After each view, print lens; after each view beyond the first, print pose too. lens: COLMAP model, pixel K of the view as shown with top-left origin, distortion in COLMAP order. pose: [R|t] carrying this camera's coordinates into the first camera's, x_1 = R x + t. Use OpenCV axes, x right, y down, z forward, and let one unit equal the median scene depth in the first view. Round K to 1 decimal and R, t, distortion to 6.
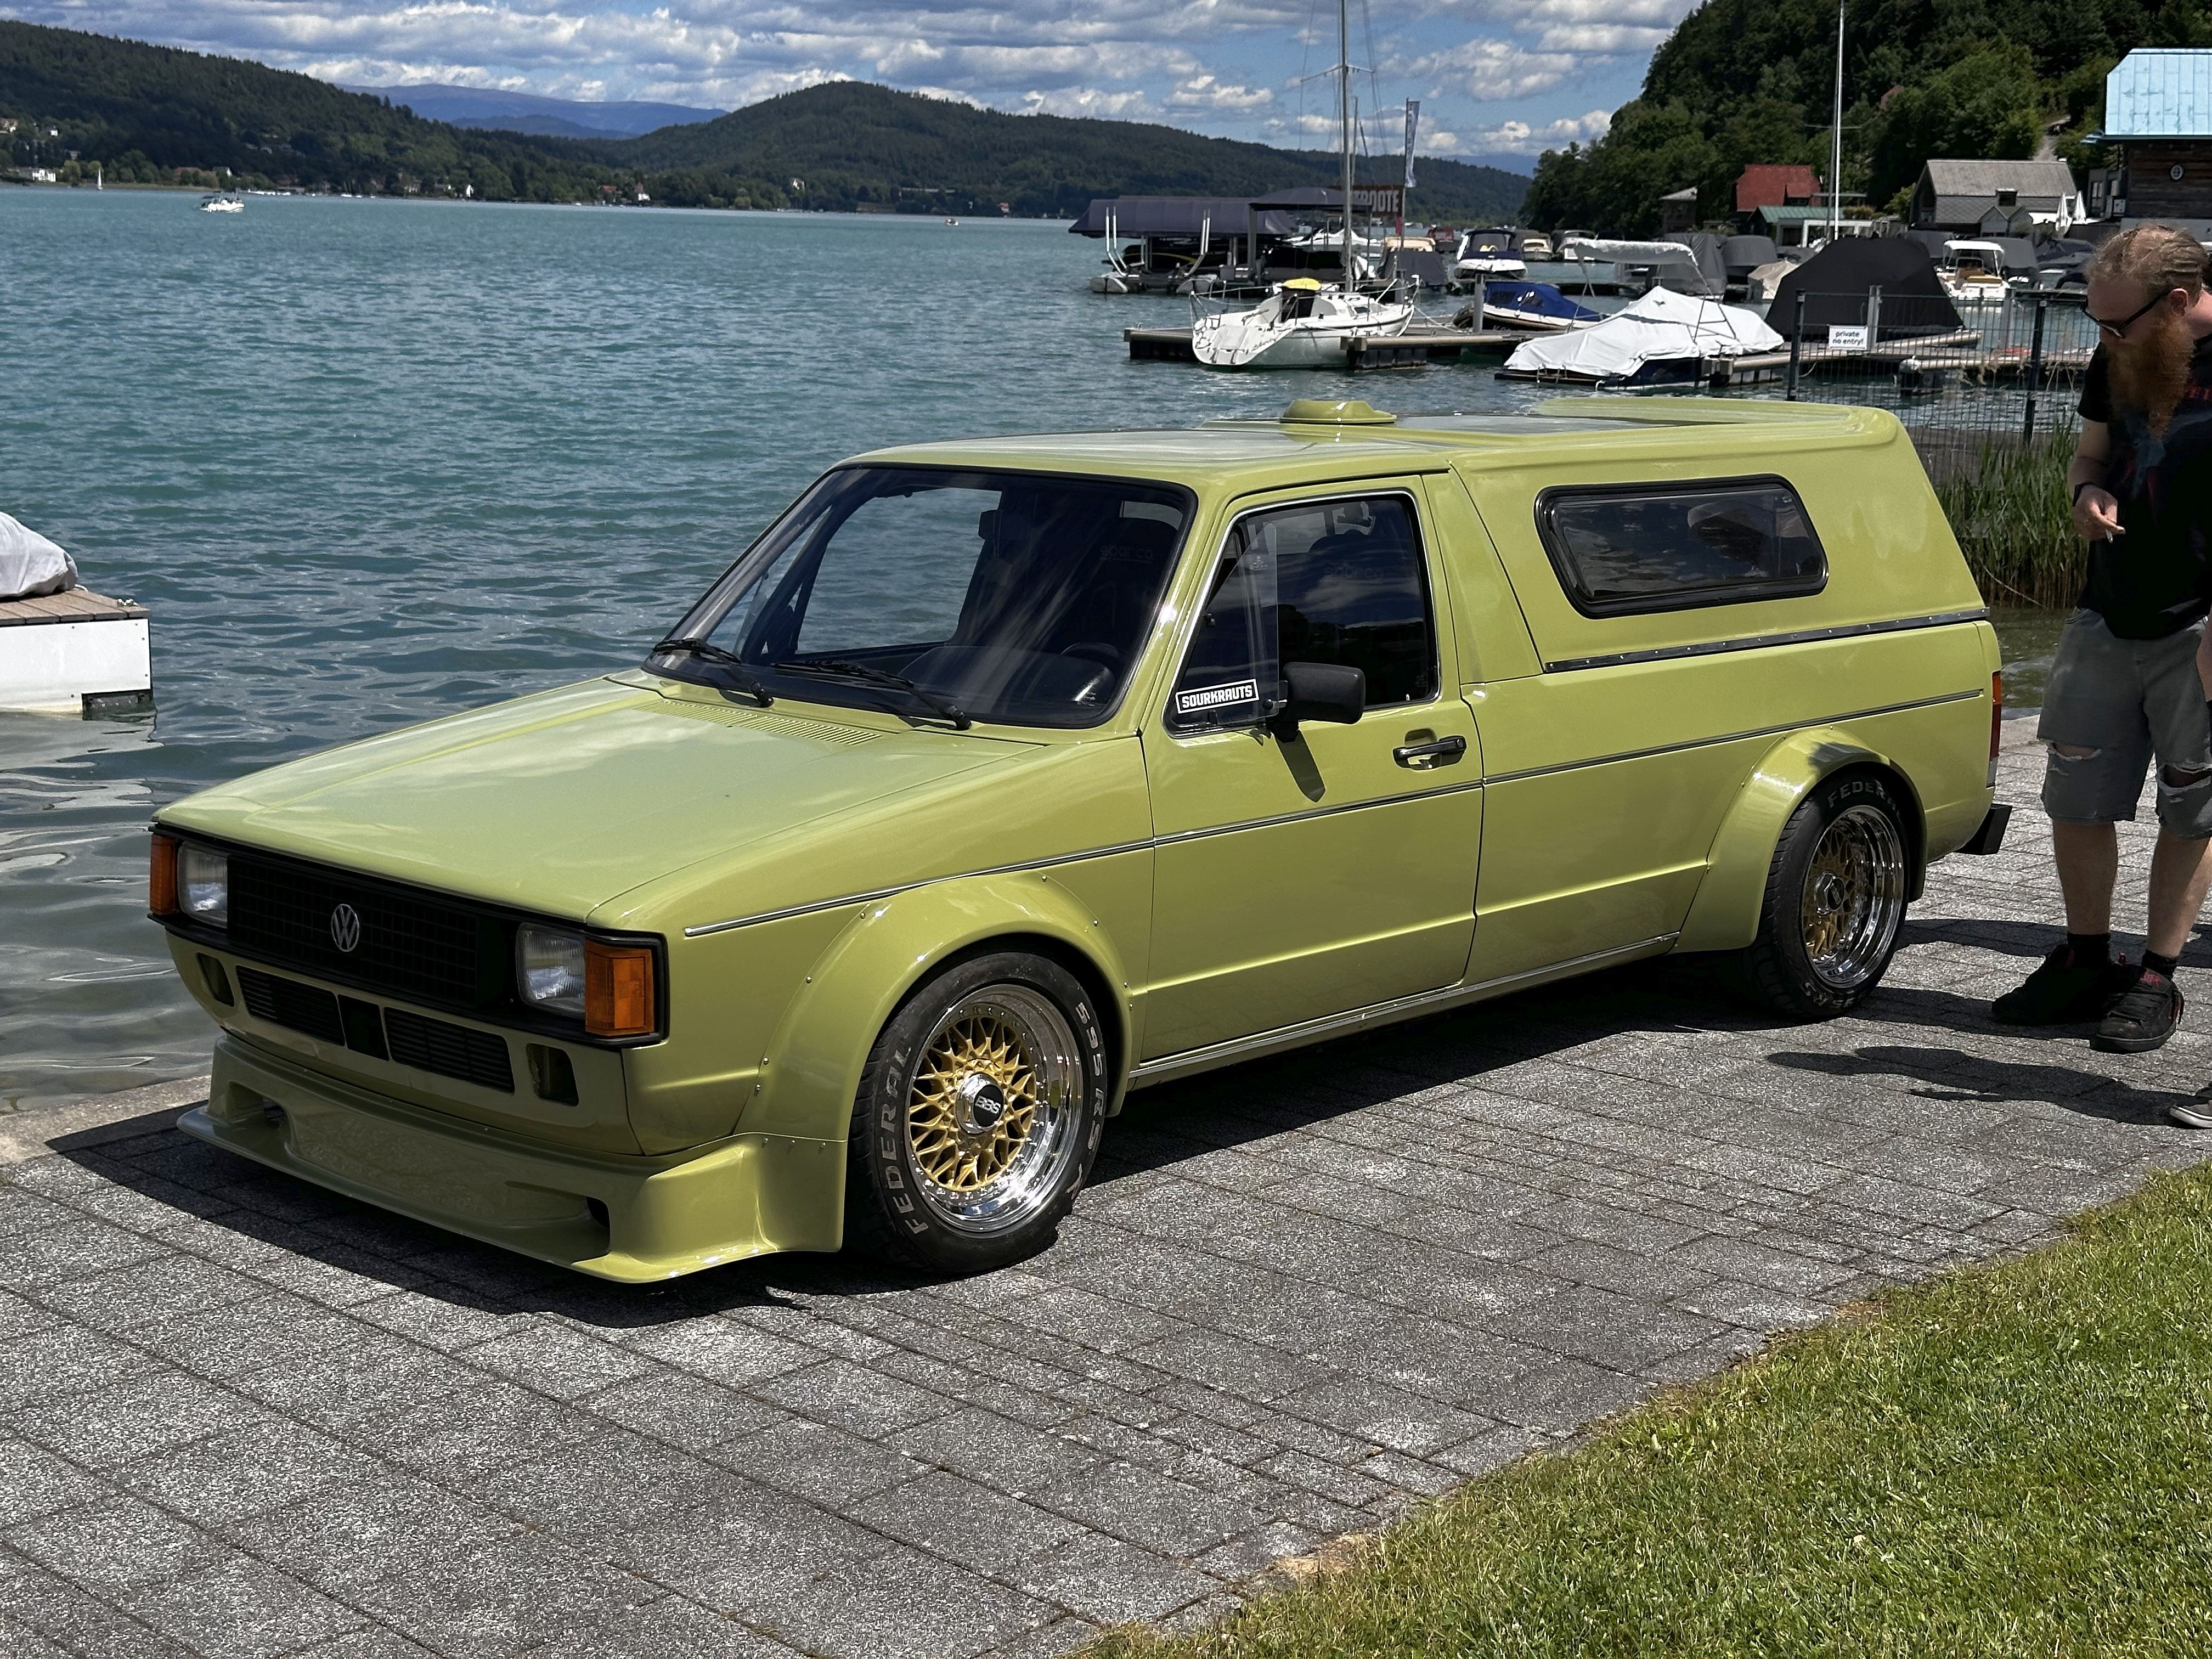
lens RADIAL K [[3153.3, 0, 1106.0], [0, 3153.3, 829.5], [0, 0, 1]] dist [-0.155900, 2.217137]
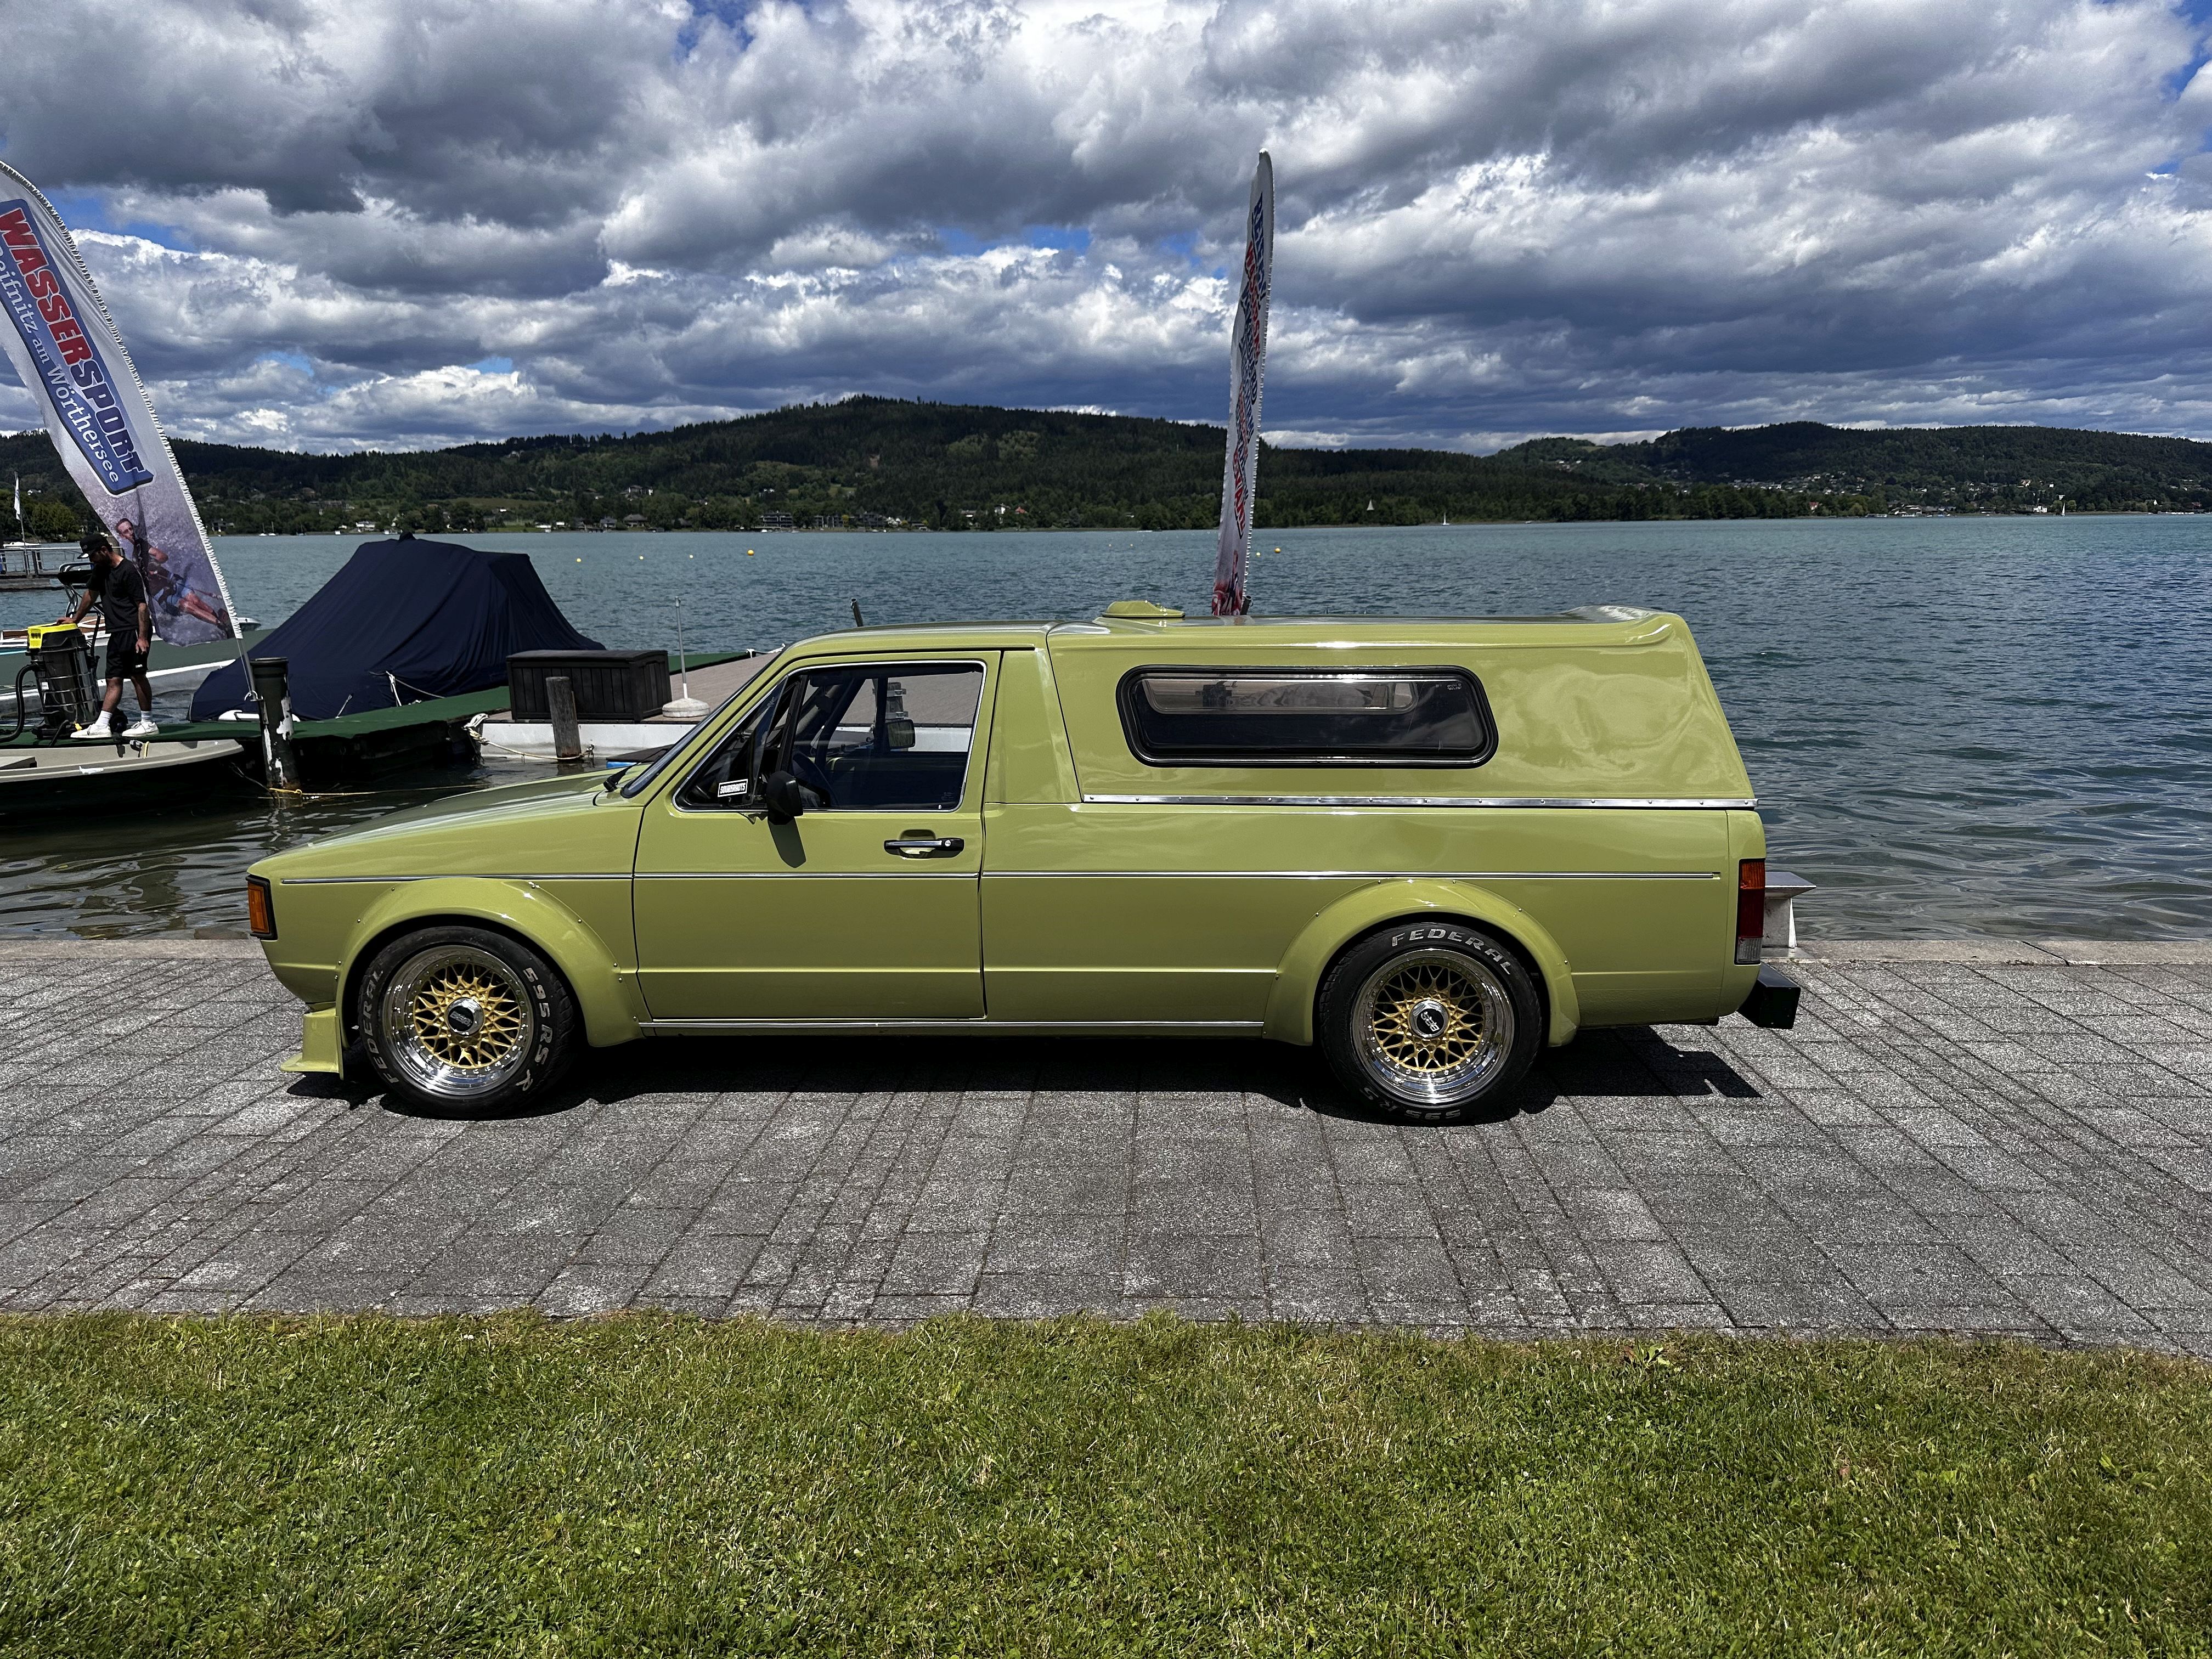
lens RADIAL K [[1590.1, 0, 1124.4], [0, 1590.1, 802.9], [0, 0, 1]] dist [0.058662, -0.097083]
pose [[0.664014, 0.099013, -0.741136, 0.742096], [-0.117570, 0.992690, 0.027284, -0.080211], [0.738419, 0.069018, 0.670801, 0.644635]]
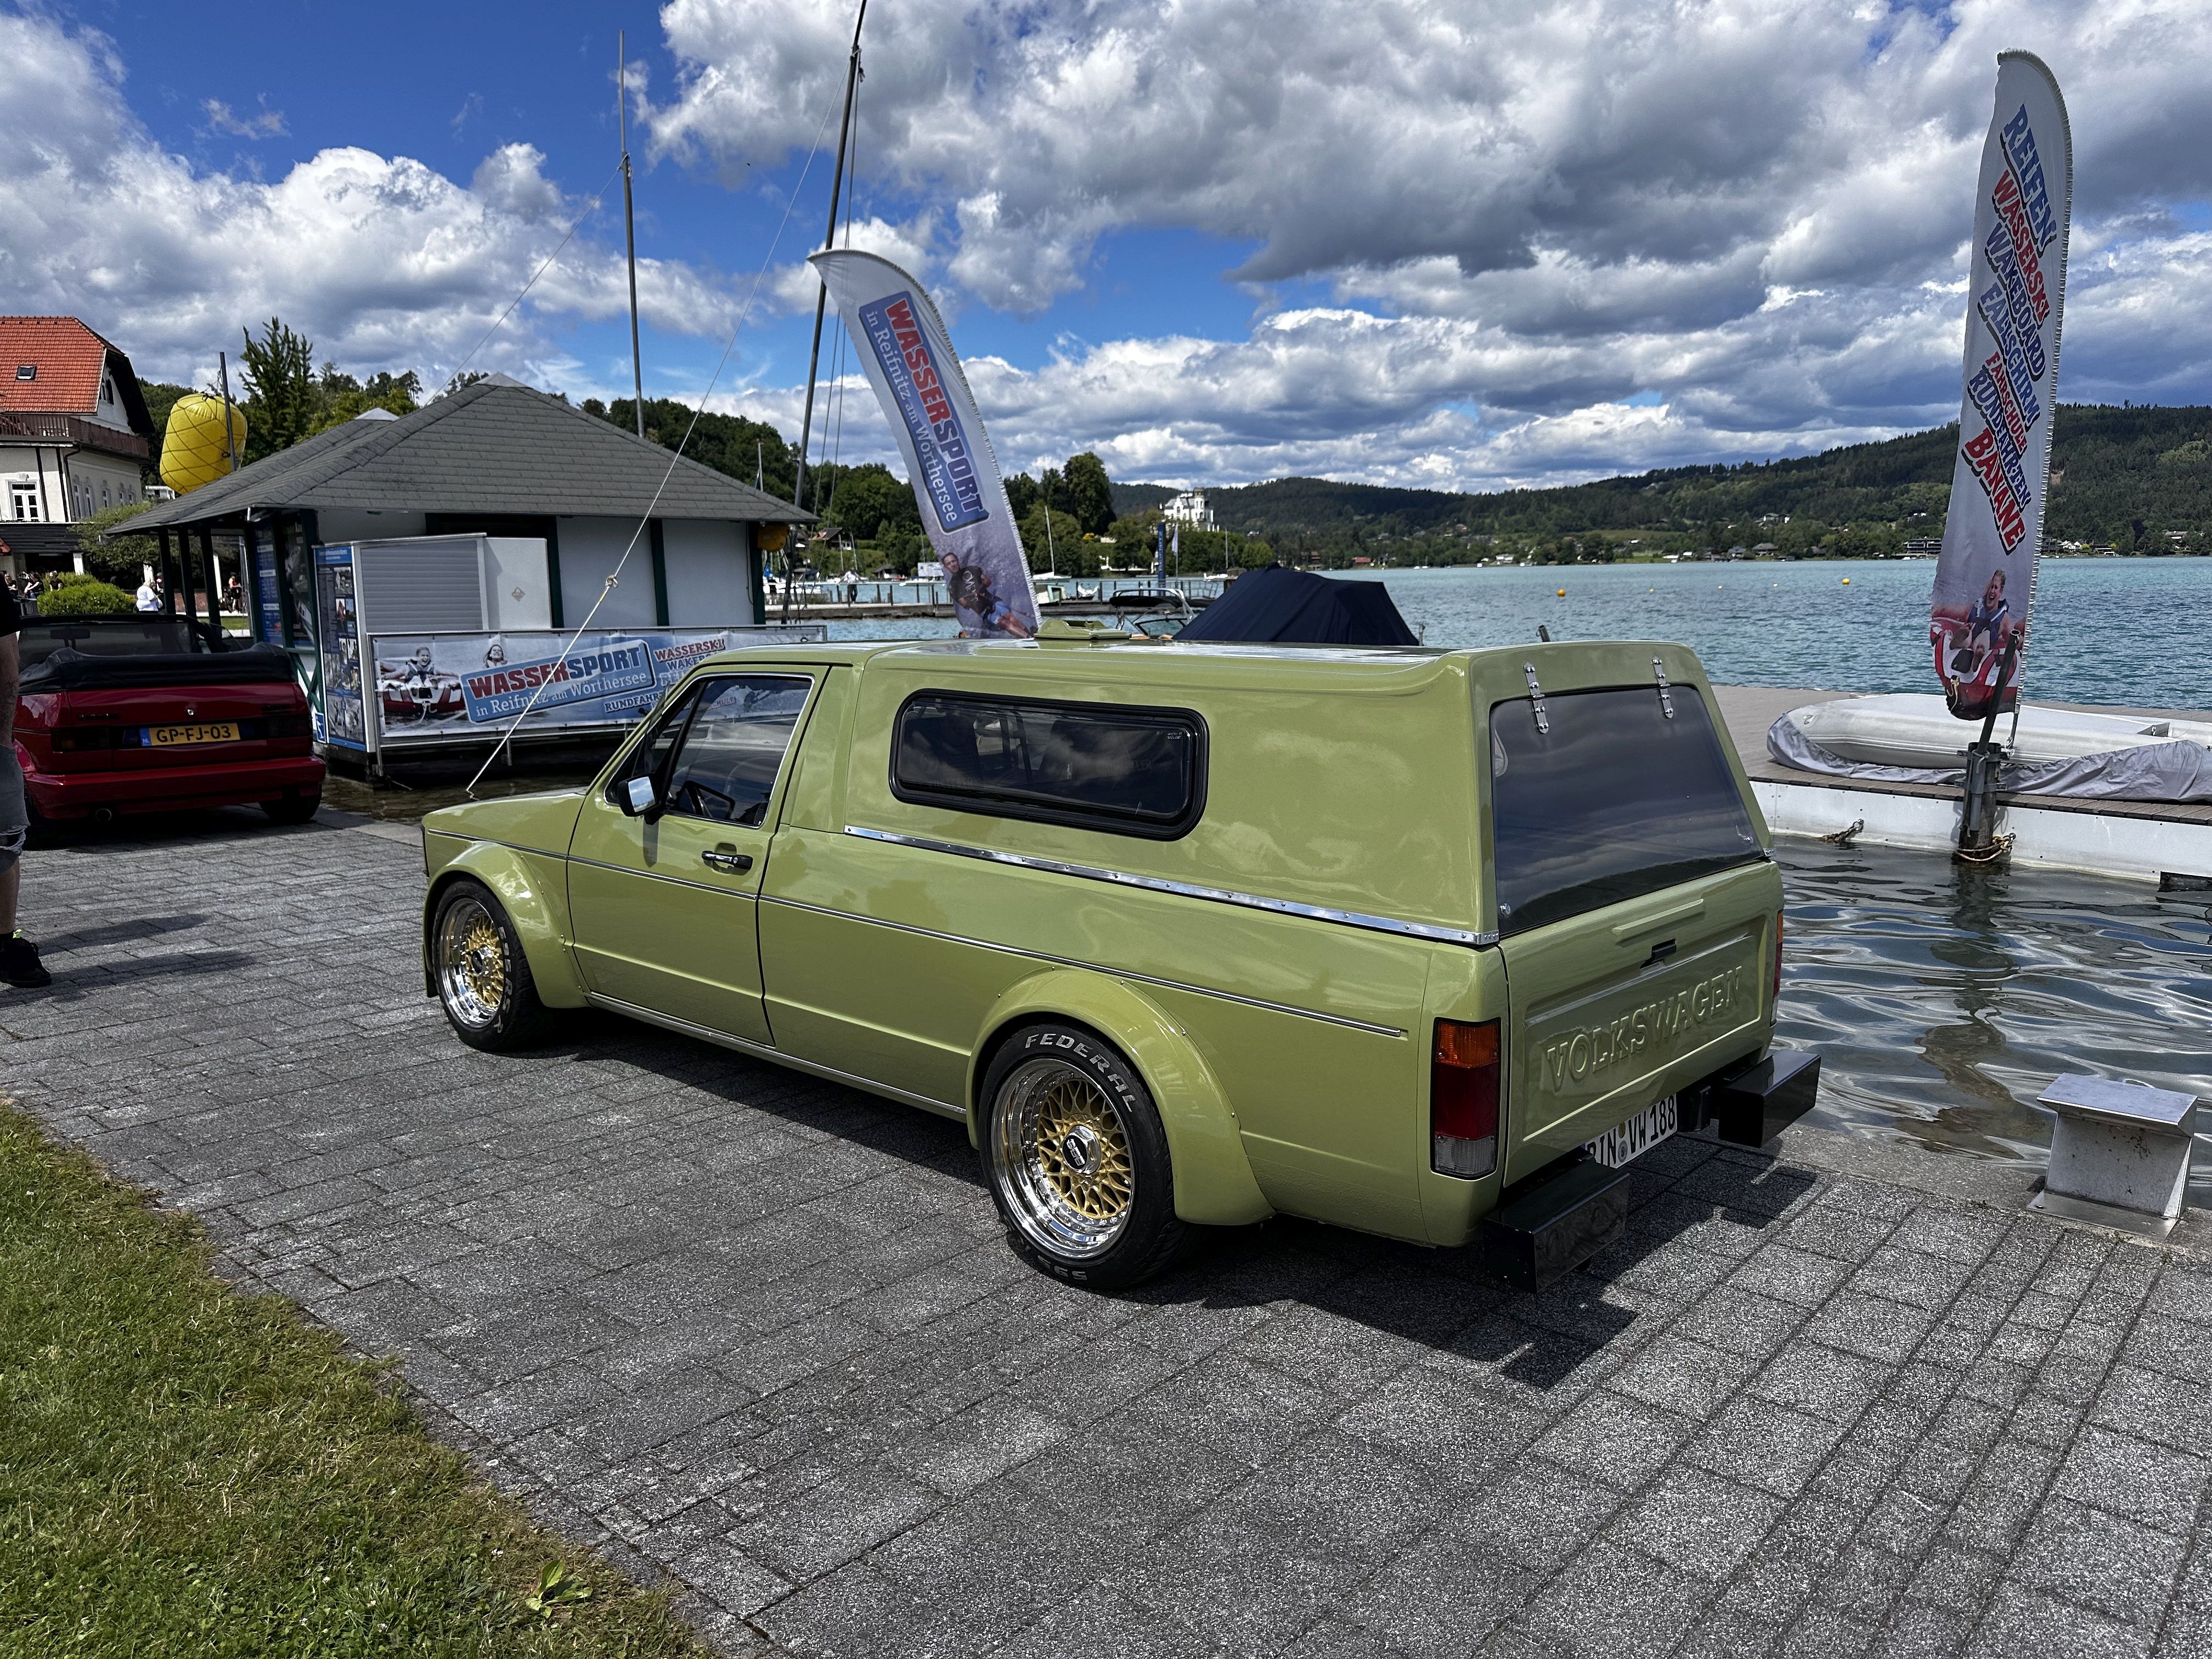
lens RADIAL K [[1590.1, 0, 1124.4], [0, 1590.1, 802.9], [0, 0, 1]] dist [0.058662, -0.097083]
pose [[0.036032, 0.121402, -0.991949, 0.866398], [-0.176202, 0.977815, 0.113272, -0.172855], [0.983694, 0.170702, 0.056624, 1.227417]]
